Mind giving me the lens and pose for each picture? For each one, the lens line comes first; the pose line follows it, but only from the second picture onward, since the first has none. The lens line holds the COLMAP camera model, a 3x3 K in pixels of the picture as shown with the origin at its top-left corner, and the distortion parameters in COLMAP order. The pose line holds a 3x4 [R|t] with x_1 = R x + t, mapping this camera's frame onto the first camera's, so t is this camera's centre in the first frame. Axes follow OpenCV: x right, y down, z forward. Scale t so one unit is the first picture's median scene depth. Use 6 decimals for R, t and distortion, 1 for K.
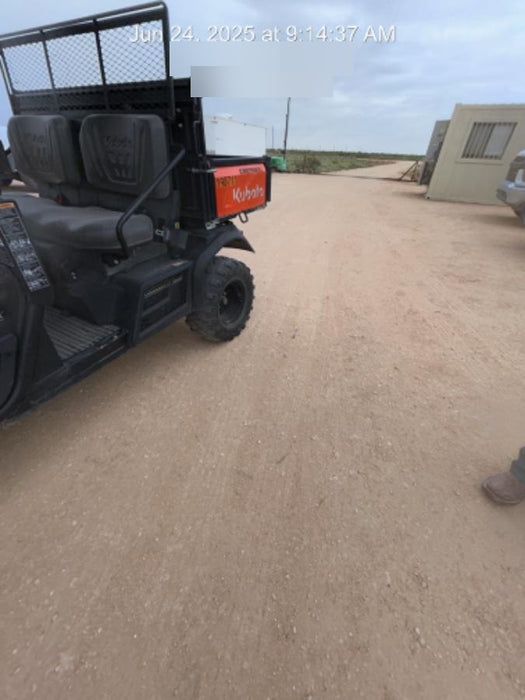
lens RADIAL K [[281.3, 0, 260.0], [0, 281.3, 349.8], [0, 0, 1]] dist [0.001673, 0.000085]
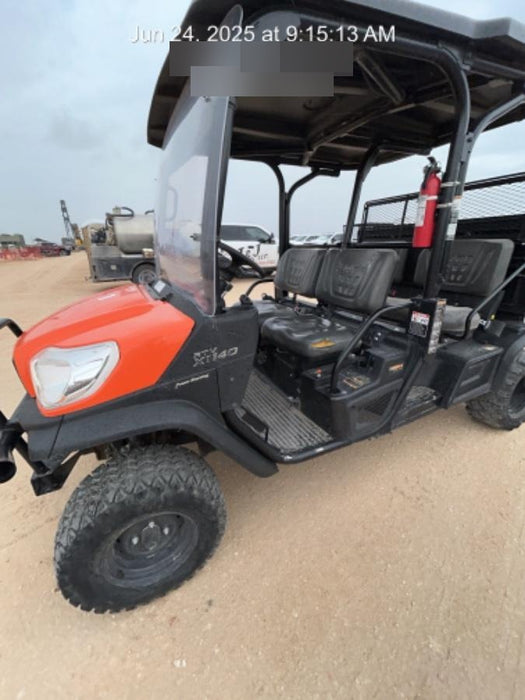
lens RADIAL K [[281.3, 0, 260.0], [0, 281.3, 349.8], [0, 0, 1]] dist [0.001673, 0.000085]
pose [[0.812905, 0.146855, -0.563577, -0.453191], [-0.293187, 0.939314, -0.178130, 0.195167], [0.503217, 0.310036, 0.806629, -0.426695]]
